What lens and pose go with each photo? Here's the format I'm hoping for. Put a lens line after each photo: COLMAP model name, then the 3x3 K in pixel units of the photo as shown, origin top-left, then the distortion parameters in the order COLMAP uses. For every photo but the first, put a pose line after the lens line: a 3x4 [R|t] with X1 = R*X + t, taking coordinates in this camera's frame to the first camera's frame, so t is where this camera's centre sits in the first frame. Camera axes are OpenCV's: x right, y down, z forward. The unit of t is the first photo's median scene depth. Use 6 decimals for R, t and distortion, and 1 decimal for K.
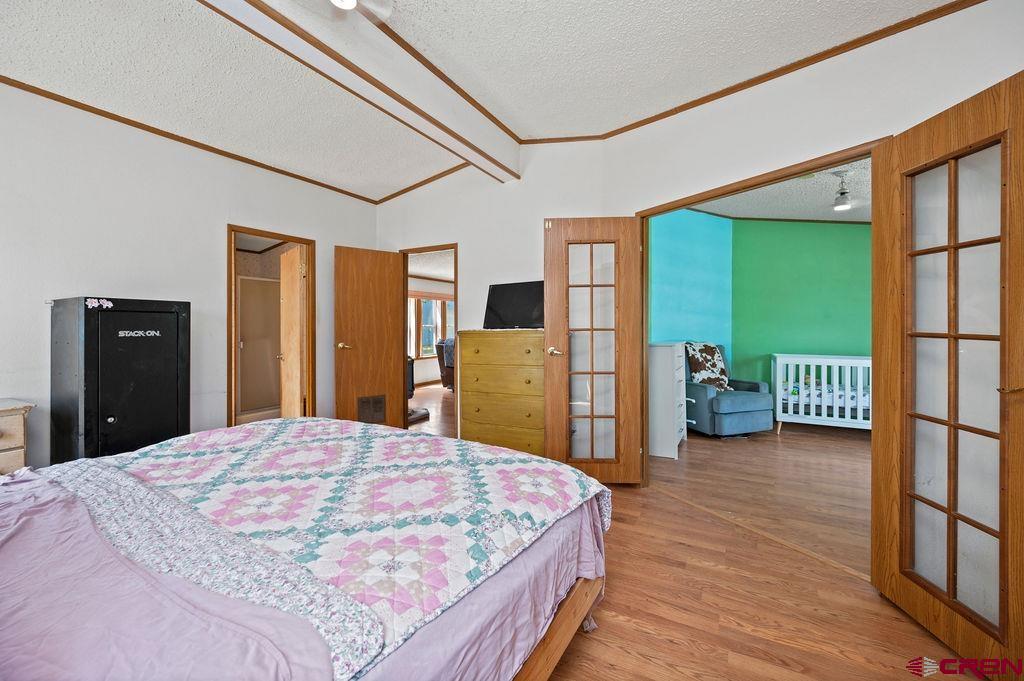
lens RADIAL K [[412.4, 0, 511.1], [0, 412.4, 329.6], [0, 0, 1]] dist [-0.000253, -0.000005]
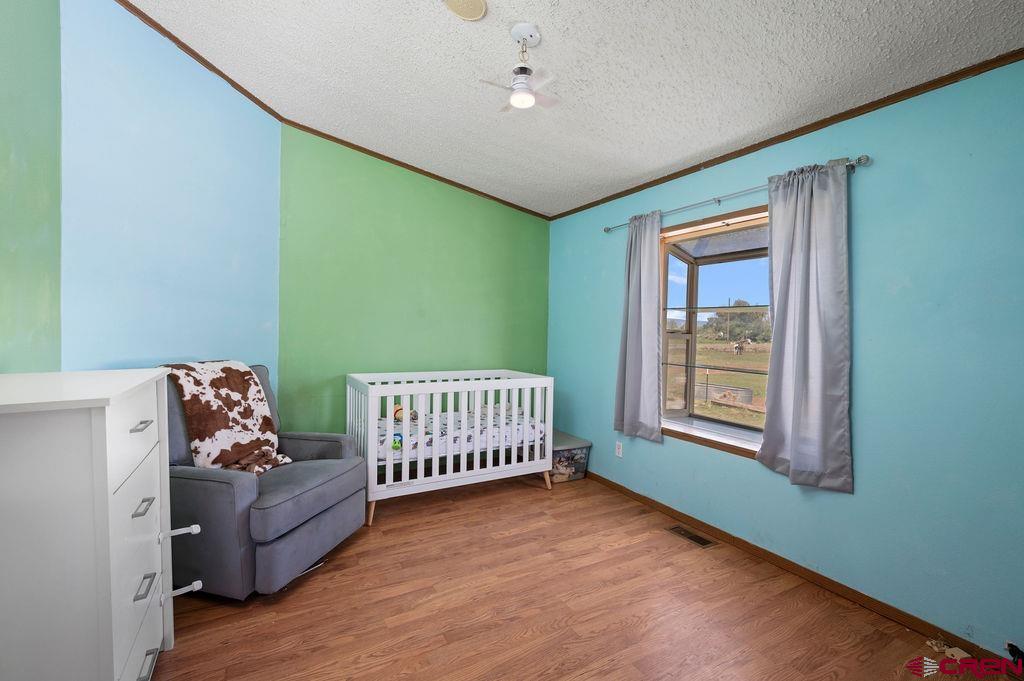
lens RADIAL K [[438.4, 0, 512.0], [0, 438.4, 340.5], [0, 0, 1]] dist [0.001535, 0.000139]
pose [[0.502752, -0.005341, 0.864414, 0.233517], [-0.010784, 0.999864, 0.012450, -0.000539], [-0.864363, -0.015581, 0.502627, 0.532145]]
